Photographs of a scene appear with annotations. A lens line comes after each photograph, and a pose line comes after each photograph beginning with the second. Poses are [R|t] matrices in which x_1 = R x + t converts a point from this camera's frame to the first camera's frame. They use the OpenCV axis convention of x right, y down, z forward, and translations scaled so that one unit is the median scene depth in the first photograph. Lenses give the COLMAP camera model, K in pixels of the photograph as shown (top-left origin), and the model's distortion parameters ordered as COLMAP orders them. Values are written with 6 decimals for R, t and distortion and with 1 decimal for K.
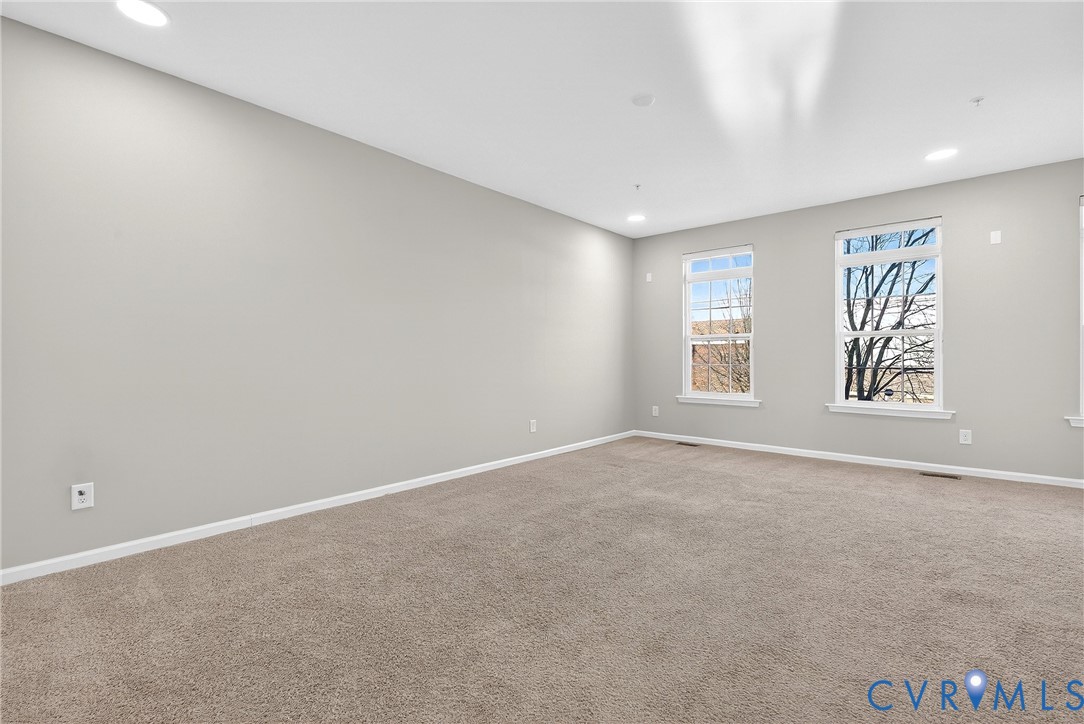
lens RADIAL K [[494.3, 0, 542.0], [0, 494.3, 362.0], [0, 0, 1]] dist [-0.000330, -0.000548]
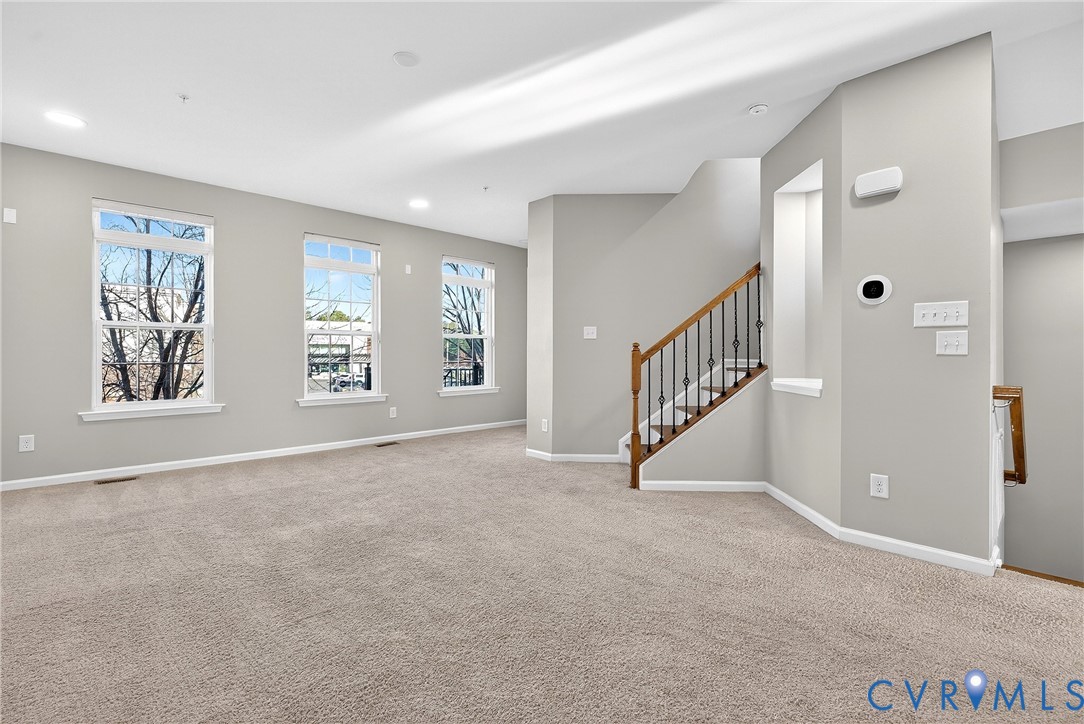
lens RADIAL K [[486.6, 0, 542.0], [0, 486.6, 362.0], [0, 0, 1]] dist [0.085870, -0.000087]
pose [[0.081719, -0.010902, 0.996596, -0.390704], [0.003680, 0.999937, 0.010637, 0.000356], [-0.996649, 0.002799, 0.081754, 0.425027]]
